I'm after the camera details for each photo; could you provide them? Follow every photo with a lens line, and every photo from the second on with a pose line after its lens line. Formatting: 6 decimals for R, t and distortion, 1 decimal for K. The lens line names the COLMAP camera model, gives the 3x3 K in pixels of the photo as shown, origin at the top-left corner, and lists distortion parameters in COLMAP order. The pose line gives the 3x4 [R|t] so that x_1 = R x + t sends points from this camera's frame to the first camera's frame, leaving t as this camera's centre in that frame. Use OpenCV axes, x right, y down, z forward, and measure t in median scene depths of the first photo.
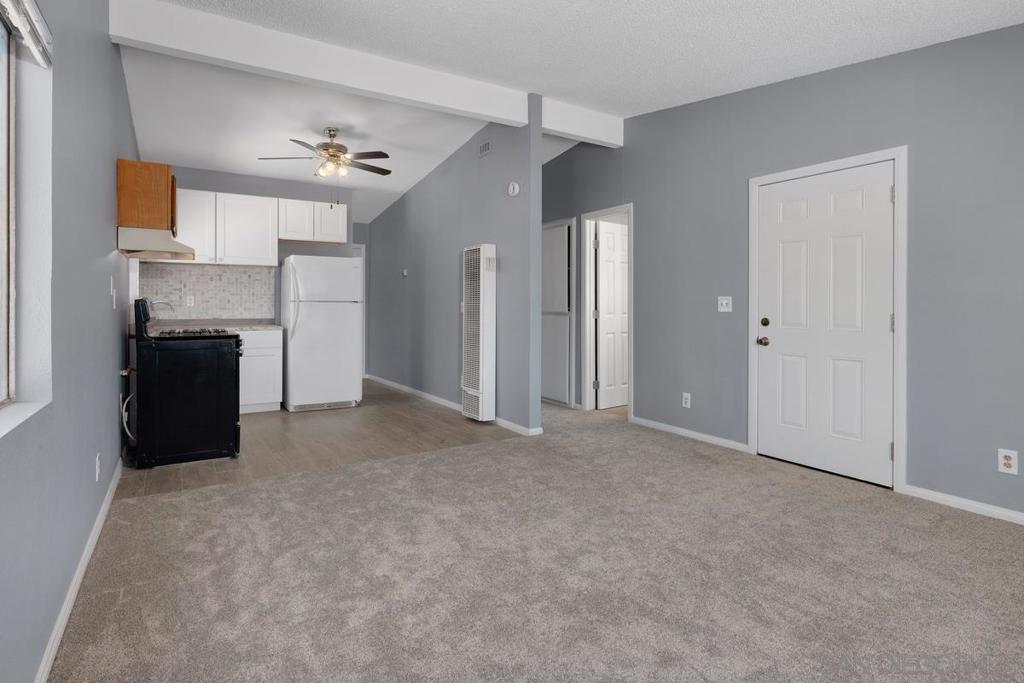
lens RADIAL K [[523.3, 0, 531.7], [0, 523.3, 301.4], [0, 0, 1]] dist [-0.000158, 0.001273]
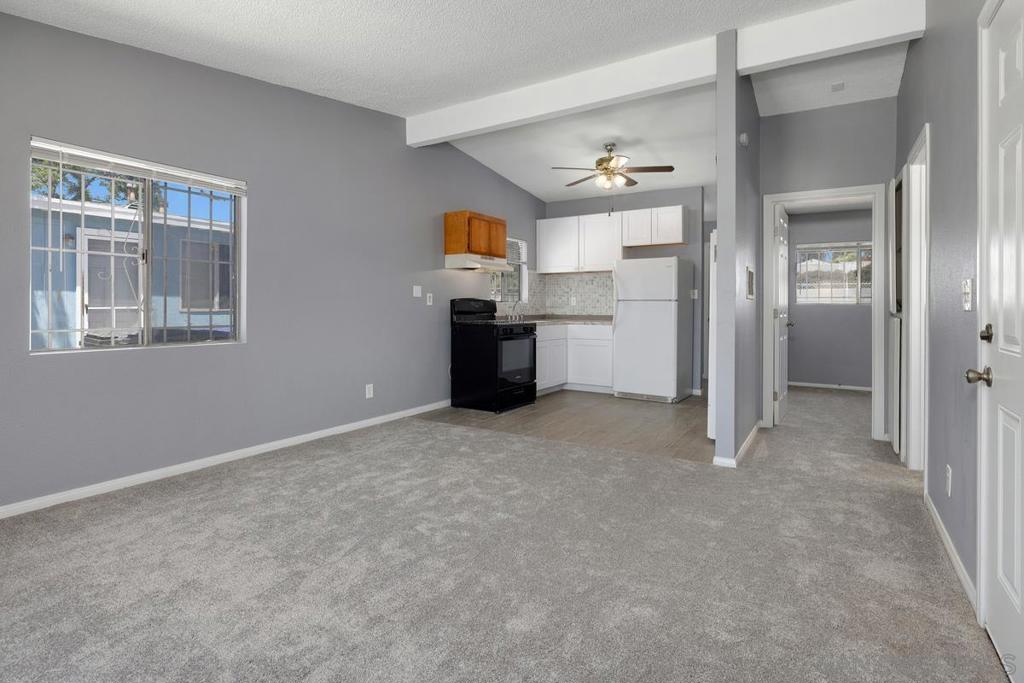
lens RADIAL K [[523.3, 0, 518.4], [0, 523.3, 309.4], [0, 0, 1]] dist [-0.000158, 0.001273]
pose [[0.415827, 0.004008, -0.909435, 0.492220], [0.005717, 0.999959, 0.007021, 0.010138], [0.909426, -0.008119, 0.415787, 0.324856]]
